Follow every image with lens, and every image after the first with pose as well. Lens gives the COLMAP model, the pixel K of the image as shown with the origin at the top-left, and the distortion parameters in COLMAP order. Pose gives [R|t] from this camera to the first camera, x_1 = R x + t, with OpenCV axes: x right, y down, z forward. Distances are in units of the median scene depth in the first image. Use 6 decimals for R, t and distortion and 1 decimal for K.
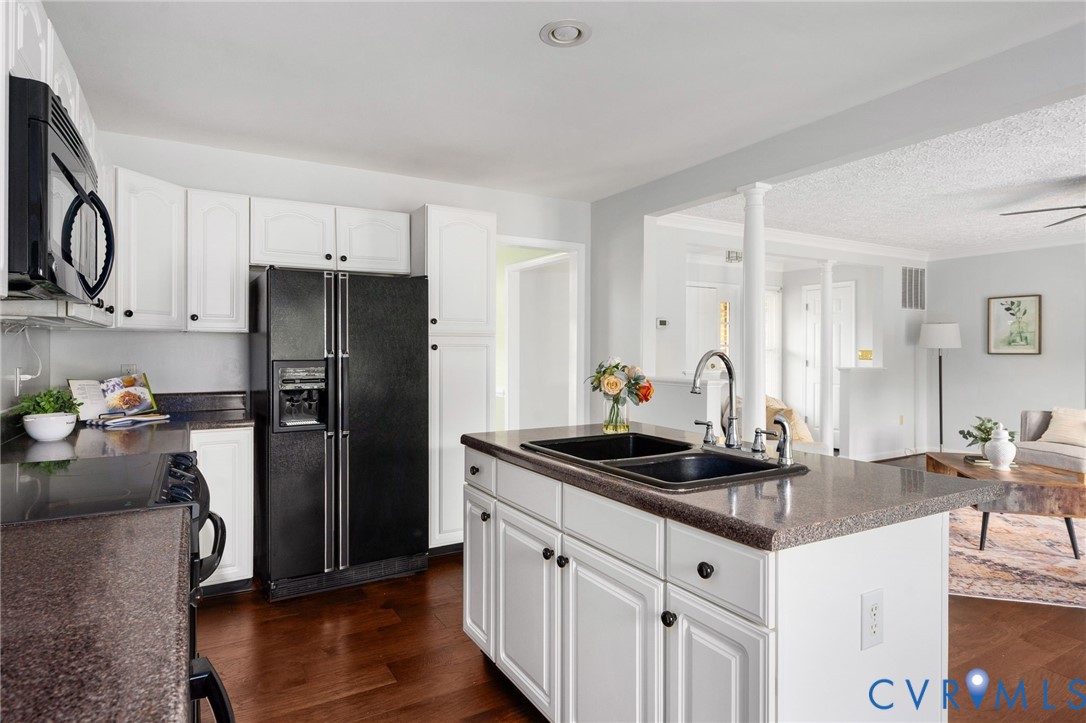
lens RADIAL K [[600.3, 0, 546.0], [0, 600.3, 357.1], [0, 0, 1]] dist [0.014472, 0.000078]
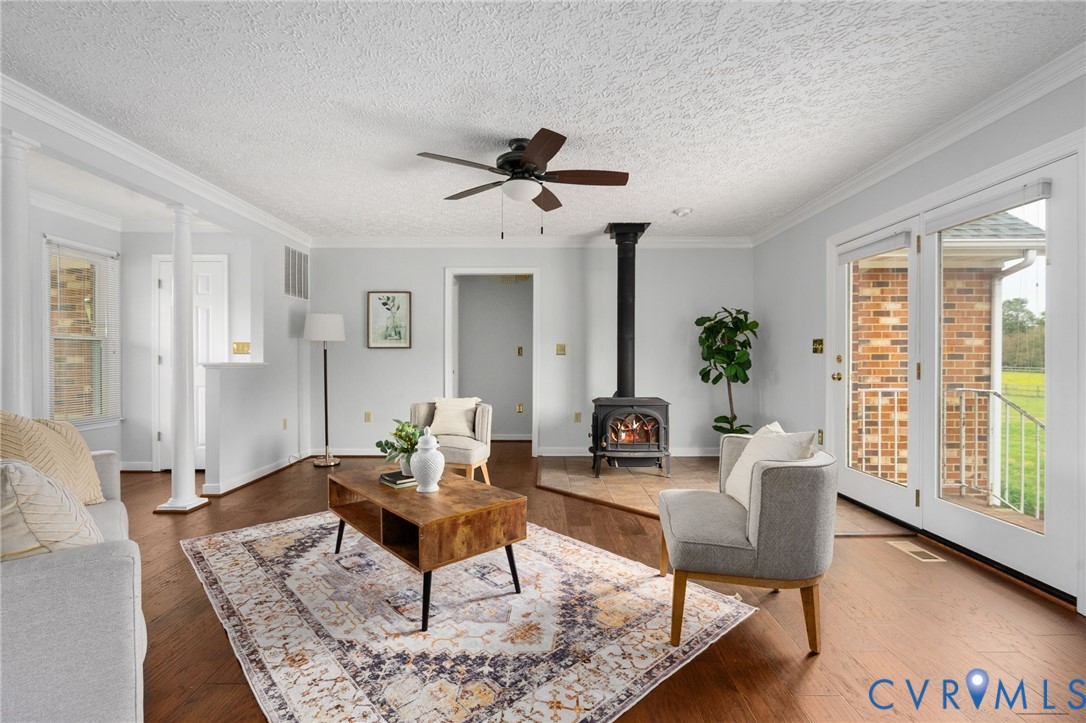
lens RADIAL K [[489.3, 0, 540.0], [0, 489.3, 358.7], [0, 0, 1]] dist [-0.004498, 0.000151]
pose [[0.511855, -0.001002, 0.859072, 0.190703], [0.008402, 0.999957, -0.003840, 0.018166], [-0.859031, 0.009184, 0.511841, 0.356072]]
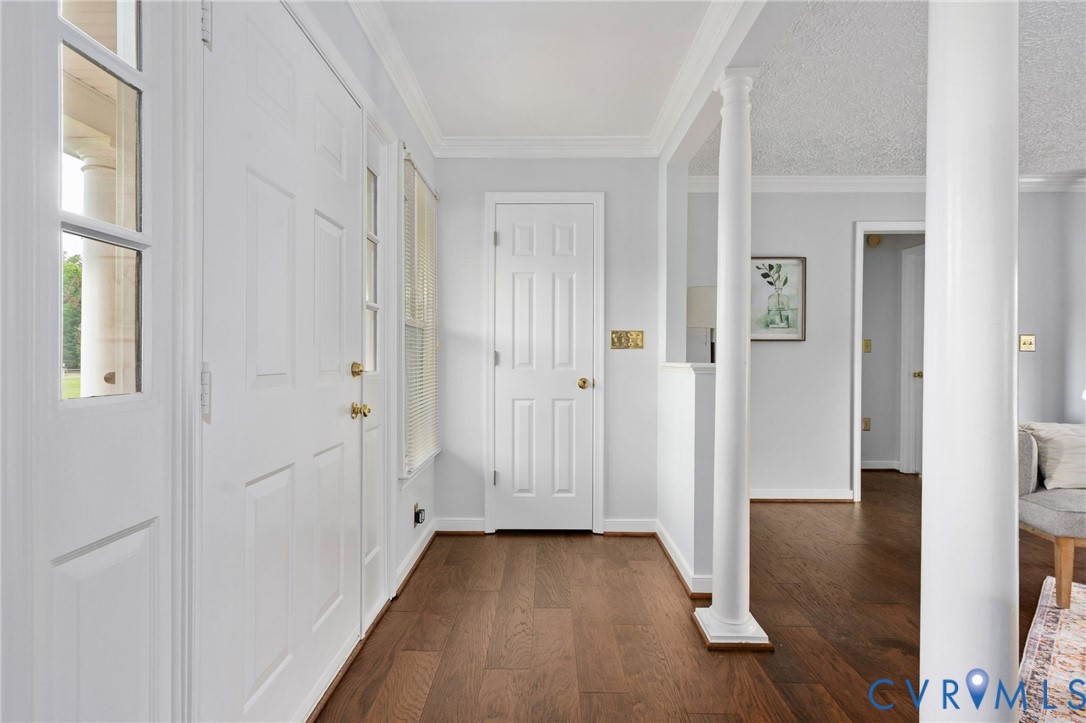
lens RADIAL K [[489.3, 0, 542.8], [0, 489.3, 358.0], [0, 0, 1]] dist [-0.004498, 0.000151]
pose [[0.517831, -0.006965, 0.855455, 0.151660], [0.009951, 0.999948, 0.002117, 0.011547], [-0.855425, 0.007416, 0.517873, 0.930000]]
